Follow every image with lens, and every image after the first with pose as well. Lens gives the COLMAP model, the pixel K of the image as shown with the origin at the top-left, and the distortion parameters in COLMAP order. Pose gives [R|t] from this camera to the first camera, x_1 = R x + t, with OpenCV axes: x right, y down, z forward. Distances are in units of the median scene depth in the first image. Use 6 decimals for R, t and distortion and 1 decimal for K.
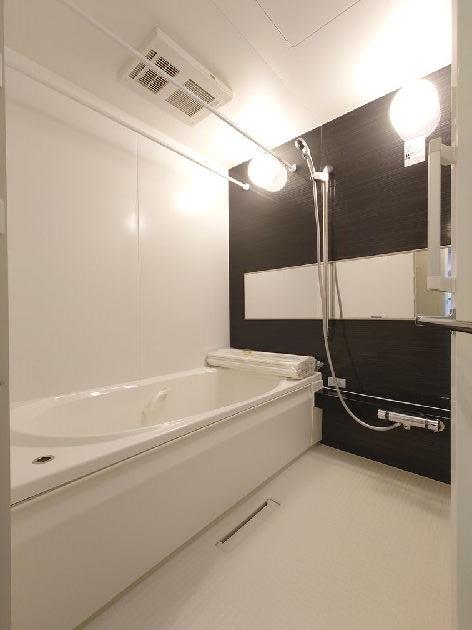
lens RADIAL K [[282.9, 0, 233.0], [0, 282.9, 315.8], [0, 0, 1]] dist [0.023102, 0.000117]
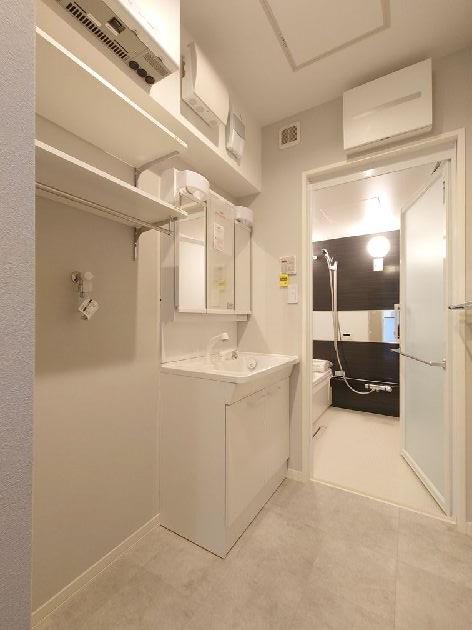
lens RADIAL K [[282.9, 0, 237.9], [0, 282.9, 315.2], [0, 0, 1]] dist [0.023102, 0.000117]
pose [[0.981245, 0.013383, 0.192299, -0.713139], [-0.008415, 0.999610, -0.026632, -0.106246], [-0.192581, 0.024515, 0.980975, -0.787032]]
